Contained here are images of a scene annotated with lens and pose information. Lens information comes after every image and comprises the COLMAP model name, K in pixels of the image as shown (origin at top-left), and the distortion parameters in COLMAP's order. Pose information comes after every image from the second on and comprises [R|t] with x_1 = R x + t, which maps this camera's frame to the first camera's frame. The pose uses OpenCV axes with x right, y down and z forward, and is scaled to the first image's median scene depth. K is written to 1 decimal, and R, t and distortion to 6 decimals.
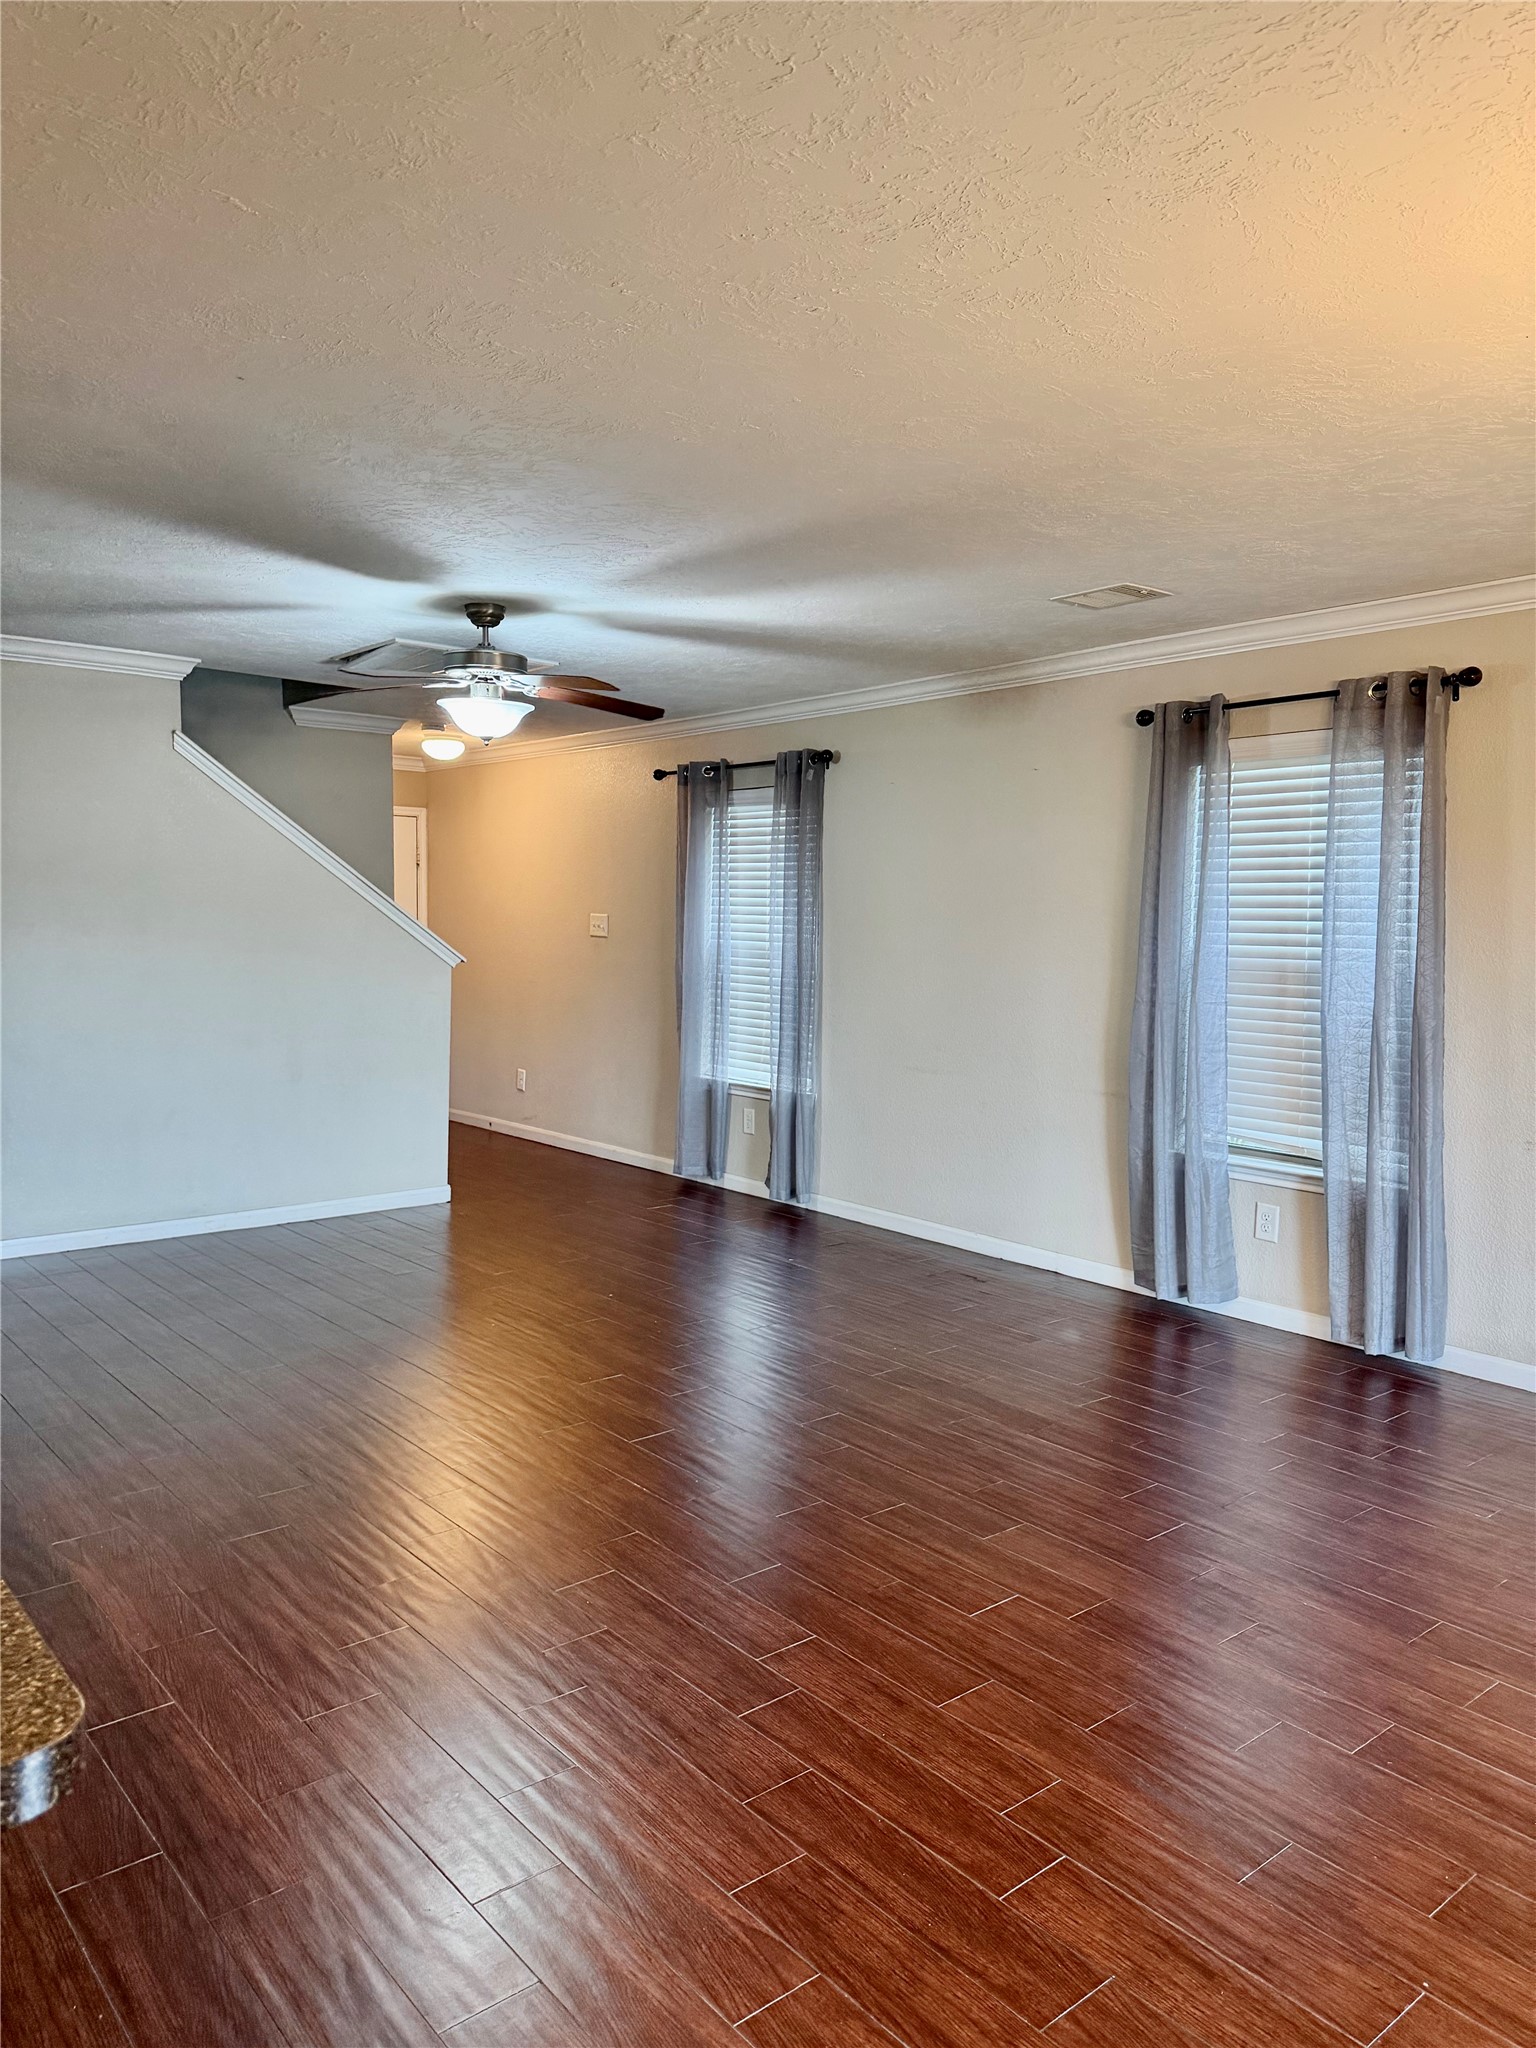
lens RADIAL K [[1437.3, 0, 768.8], [0, 1437.3, 1012.8], [0, 0, 1]] dist [0.044046, -0.054338]
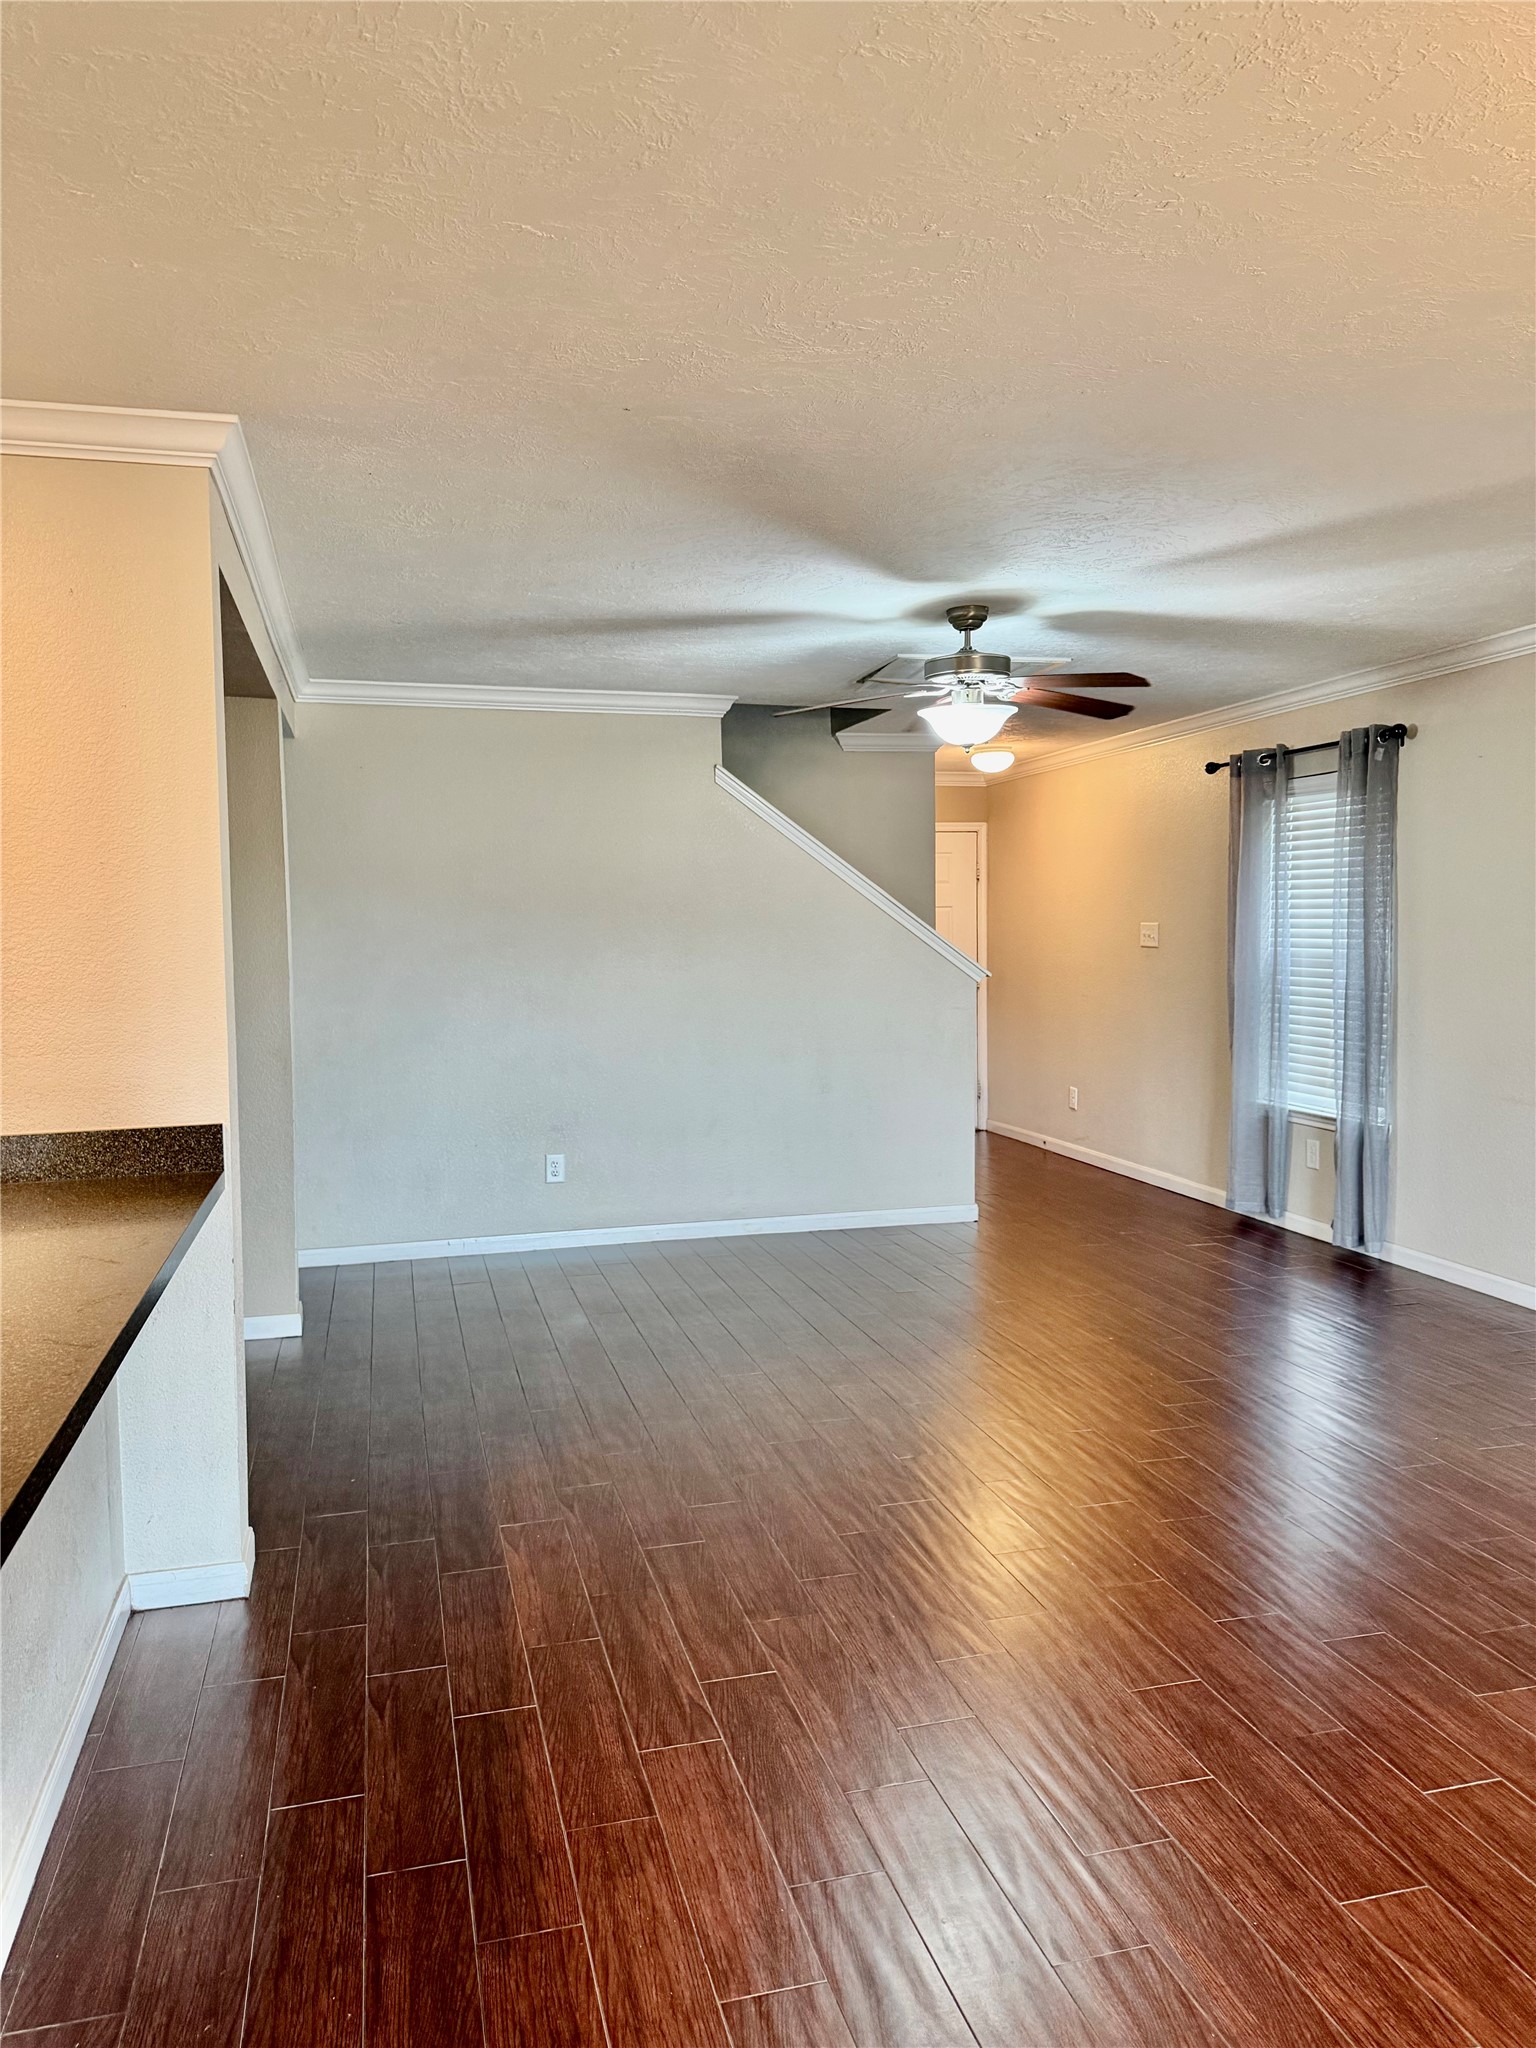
lens RADIAL K [[1437.3, 0, 757.0], [0, 1437.3, 1014.6], [0, 0, 1]] dist [0.044046, -0.054338]
pose [[0.901512, -0.004458, -0.432730, 0.093193], [0.000953, 0.999965, -0.008315, -0.002833], [0.432752, 0.007084, 0.901485, 0.072786]]
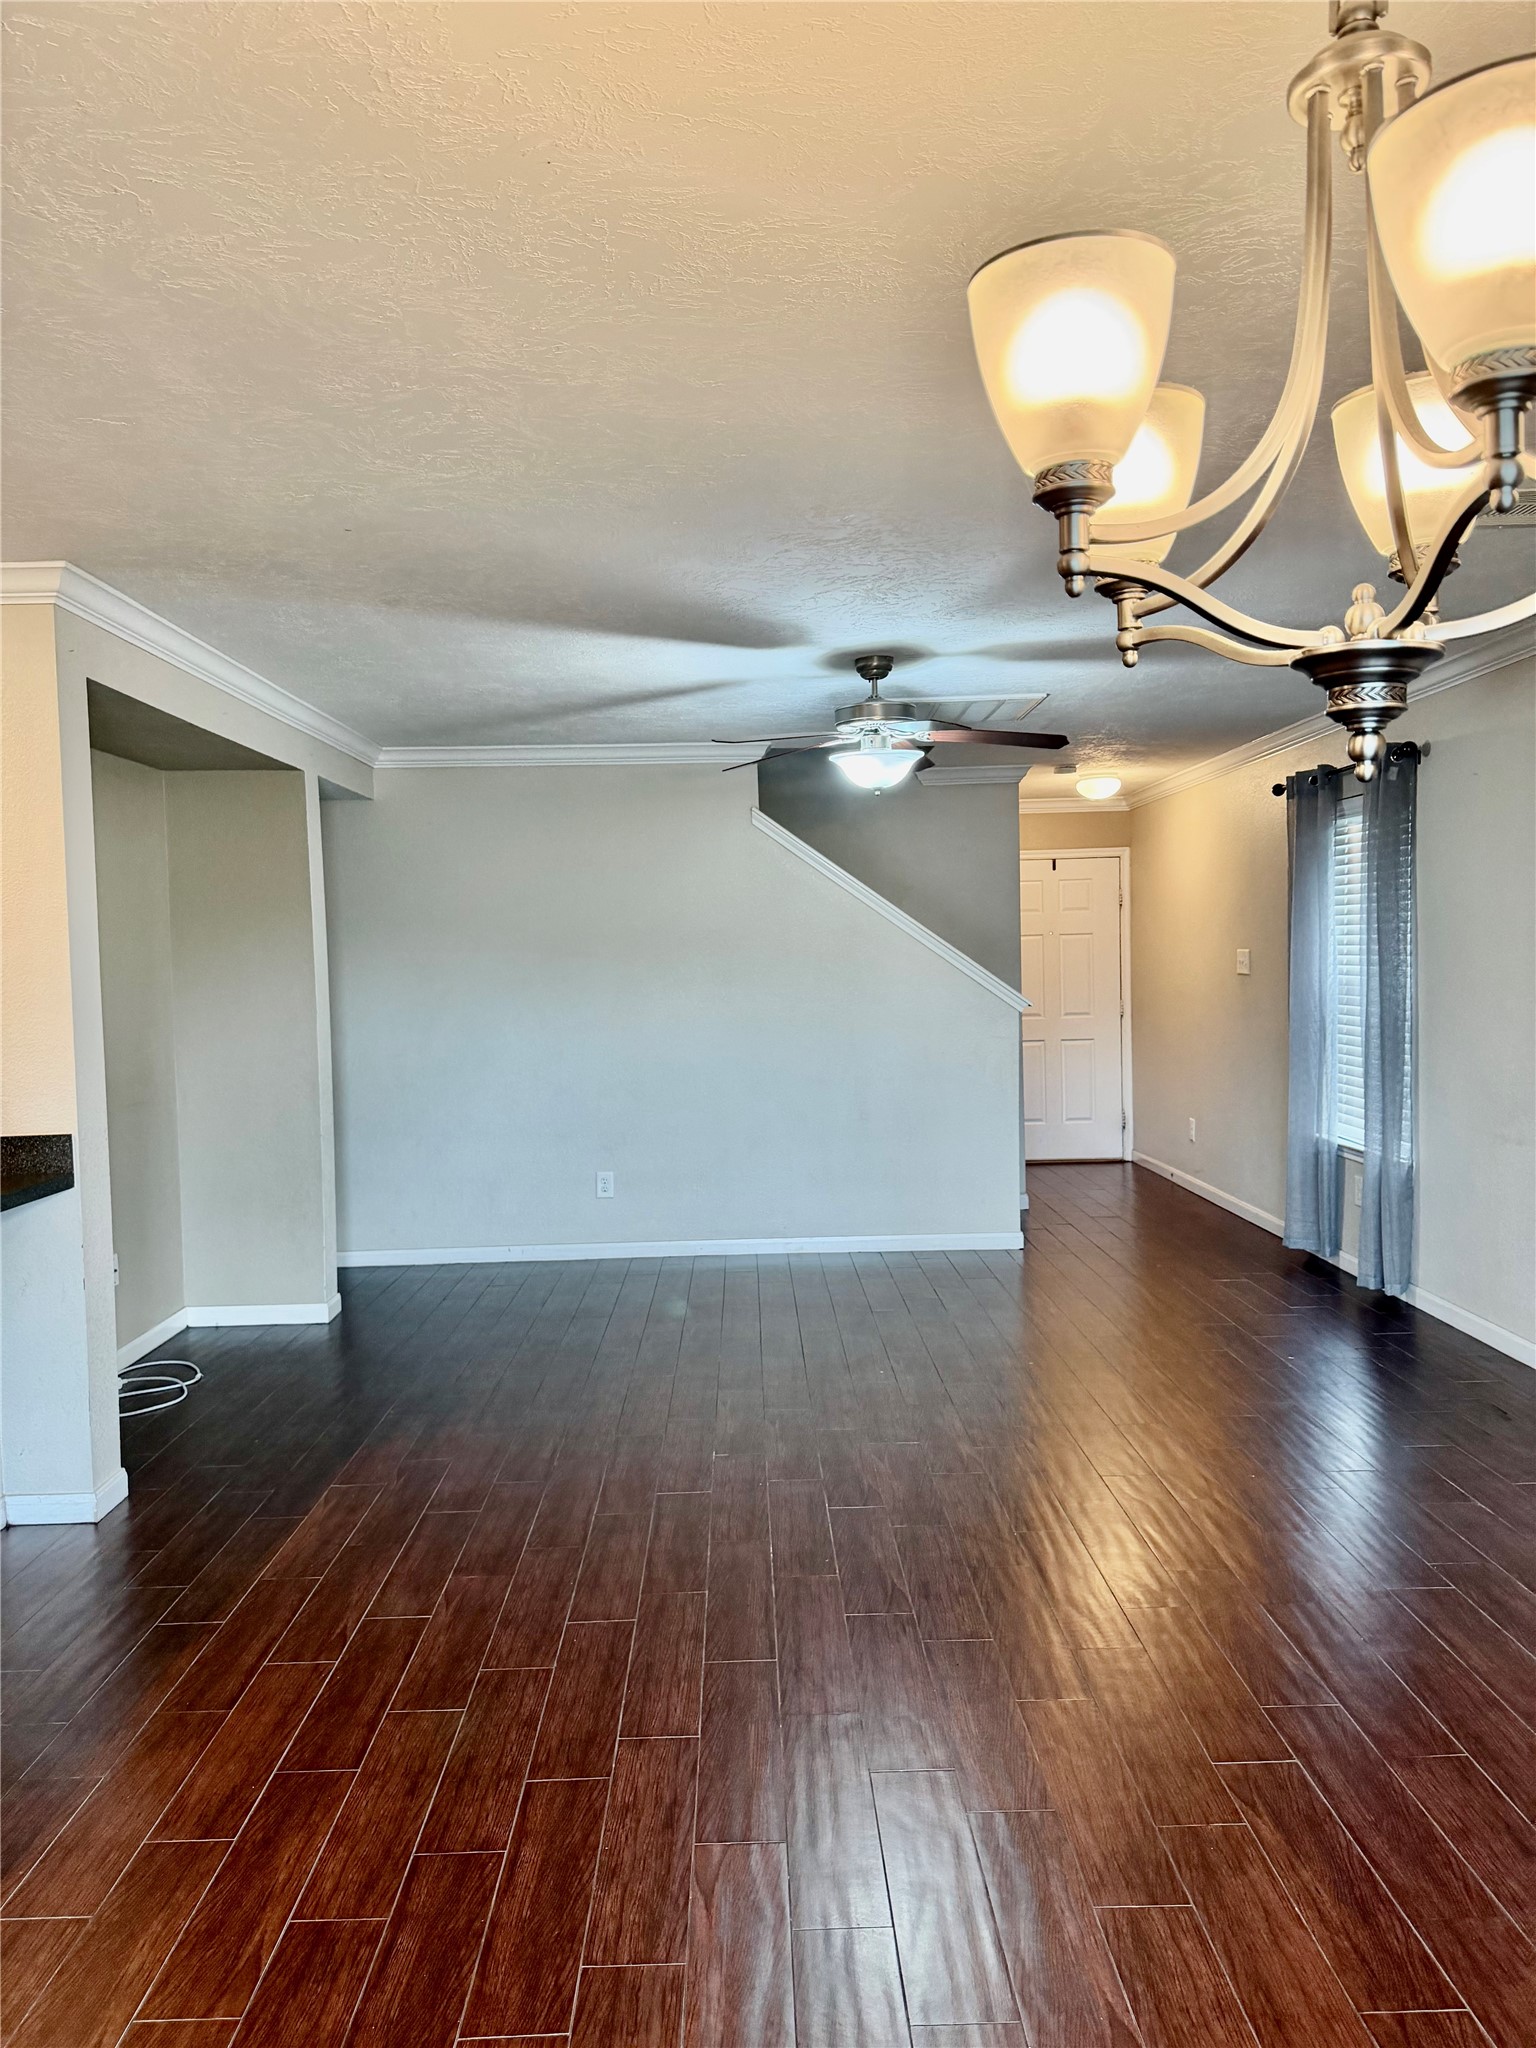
lens RADIAL K [[1437.3, 0, 755.8], [0, 1437.3, 1029.4], [0, 0, 1]] dist [0.044046, -0.054338]
pose [[0.773535, -0.006093, -0.633724, 0.379566], [-0.004151, 0.999884, -0.014681, -0.006672], [0.633740, 0.013987, 0.773420, 0.170850]]
